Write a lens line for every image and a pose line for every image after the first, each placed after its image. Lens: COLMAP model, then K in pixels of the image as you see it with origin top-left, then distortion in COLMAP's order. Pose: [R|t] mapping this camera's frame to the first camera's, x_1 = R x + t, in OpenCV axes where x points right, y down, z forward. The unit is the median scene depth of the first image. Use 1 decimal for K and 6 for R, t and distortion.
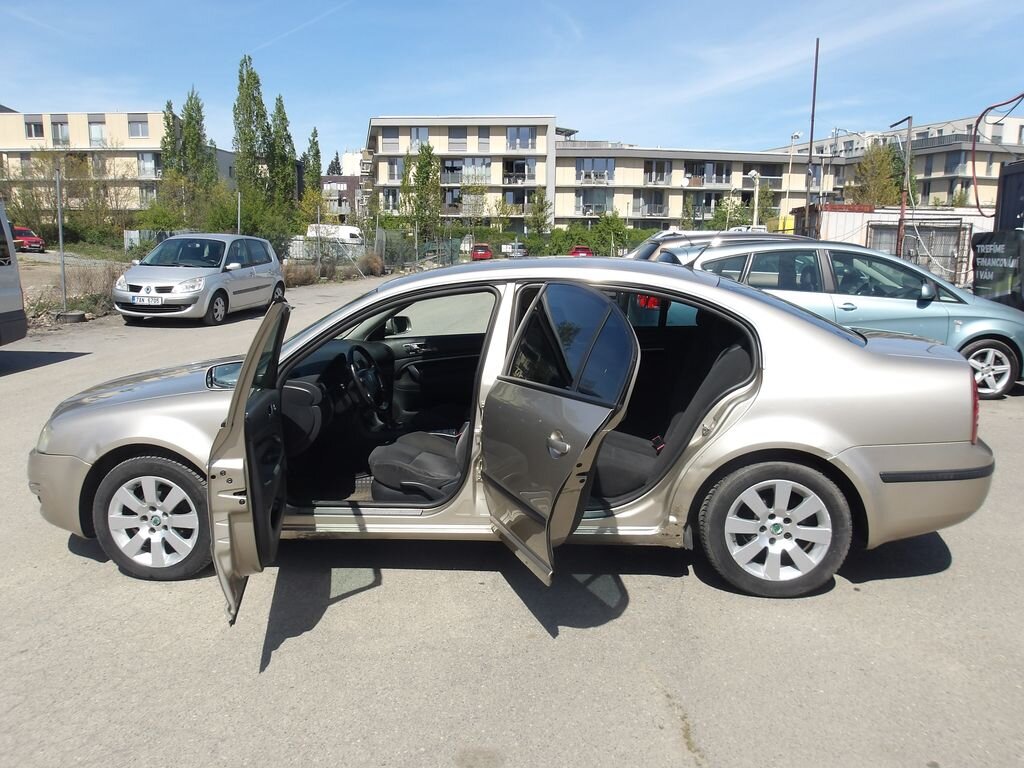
lens RADIAL K [[848.8, 0, 513.1], [0, 848.8, 380.6], [0, 0, 1]] dist [0.002942, 0.012130]
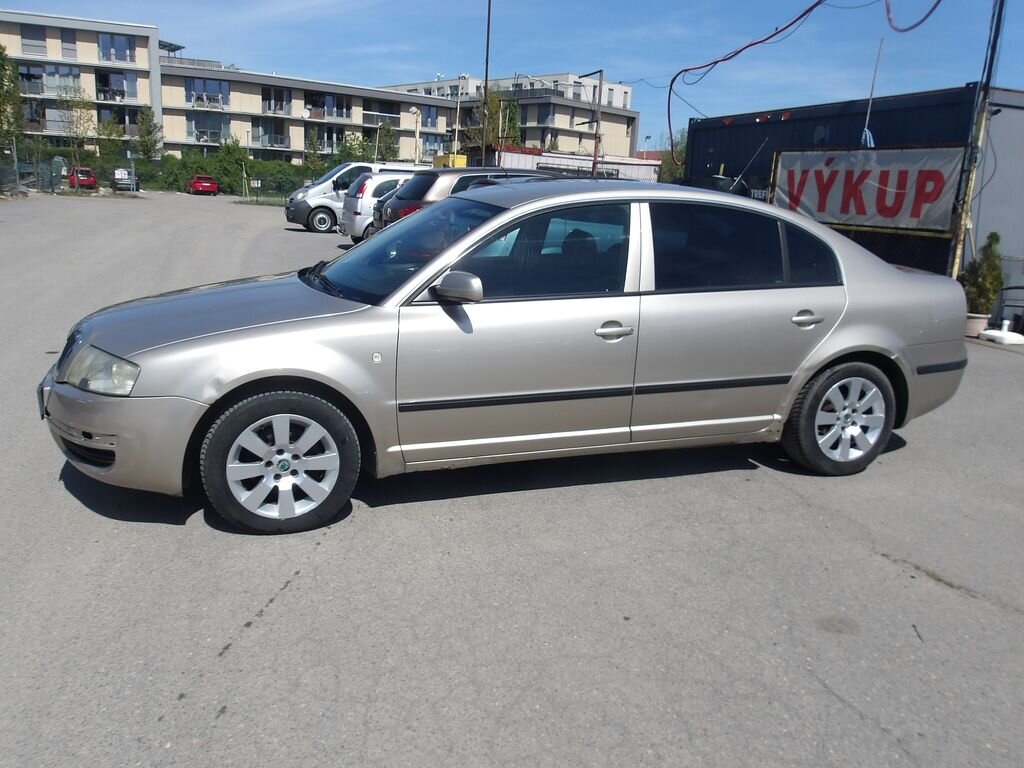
lens RADIAL K [[843.6, 0, 508.2], [0, 843.6, 387.1], [0, 0, 1]] dist [-0.002578, 0.016139]
pose [[0.906109, -0.059701, 0.418810, -0.081757], [0.024976, 0.995815, 0.087915, 0.001966], [-0.422305, -0.069201, 0.903808, 0.017615]]
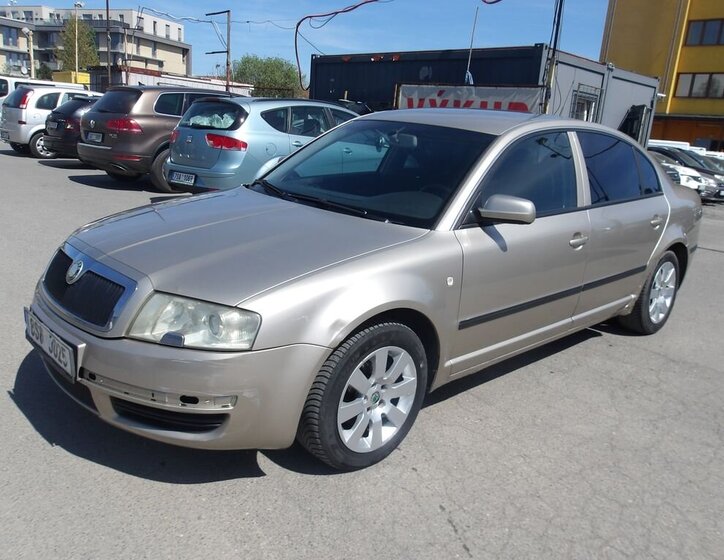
lens RADIAL K [[629.2, 0, 362.8], [0, 629.2, 269.9], [0, 0, 1]] dist [-0.001838, 0.018328]
pose [[0.665445, -0.129204, 0.735180, -0.125631], [0.051071, 0.990478, 0.127844, -0.006465], [-0.744698, -0.047527, 0.665708, 0.083228]]
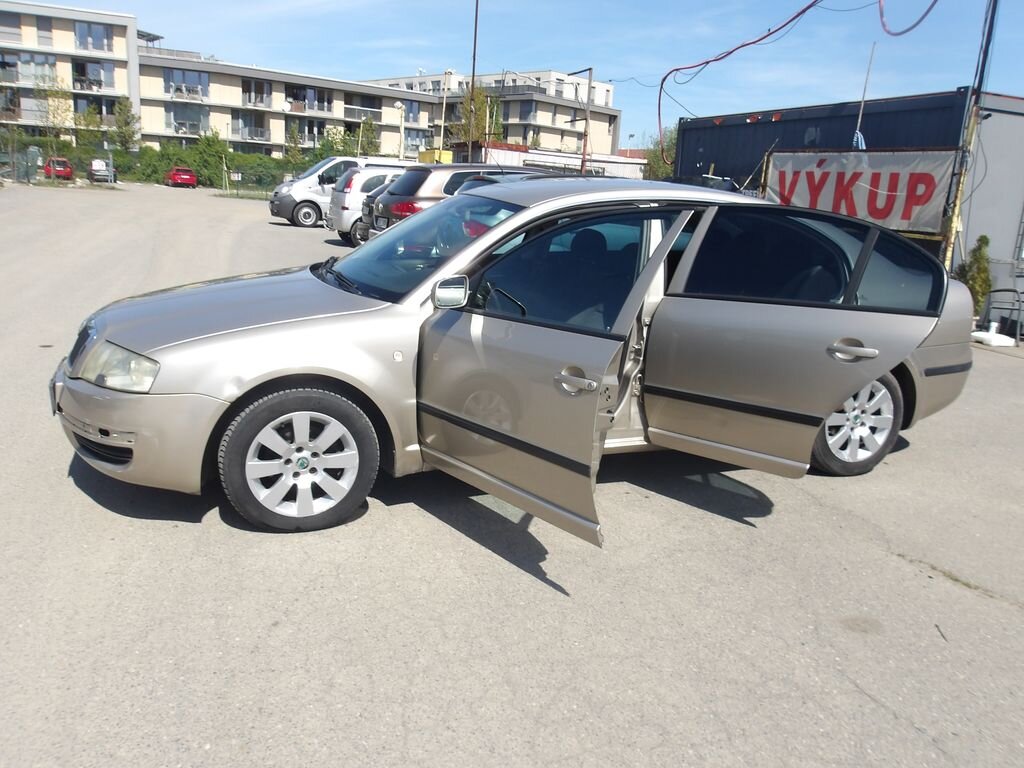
lens RADIAL K [[844.5, 0, 507.9], [0, 844.5, 386.7], [0, 0, 1]] dist [0.000672, 0.010315]
pose [[0.896354, -0.054153, 0.440020, -0.087200], [0.015251, 0.995691, 0.091472, 0.001569], [-0.443077, -0.075281, 0.893317, 0.020352]]
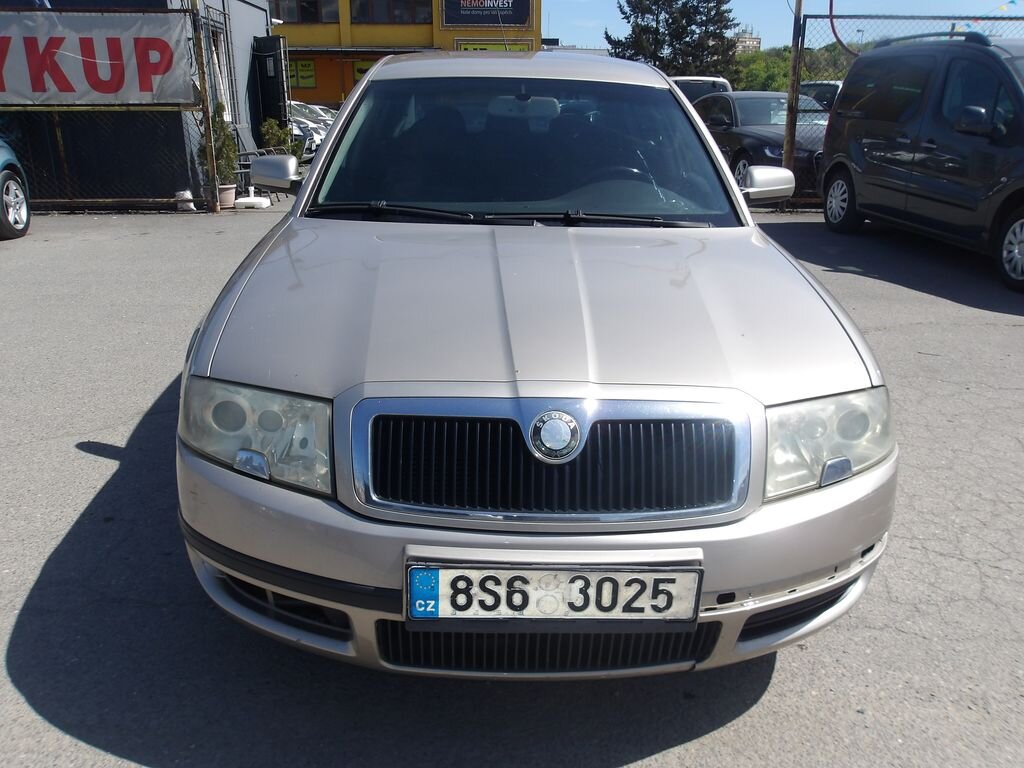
lens RADIAL K [[850.8, 0, 512.0], [0, 850.8, 384.0], [0, 0, 1]] dist [0.011597, 0.001771]
pose [[-0.099779, -0.329215, 0.938968, -0.139664], [0.160706, 0.925956, 0.341730, -0.020284], [-0.981946, 0.184995, -0.039484, 0.175623]]
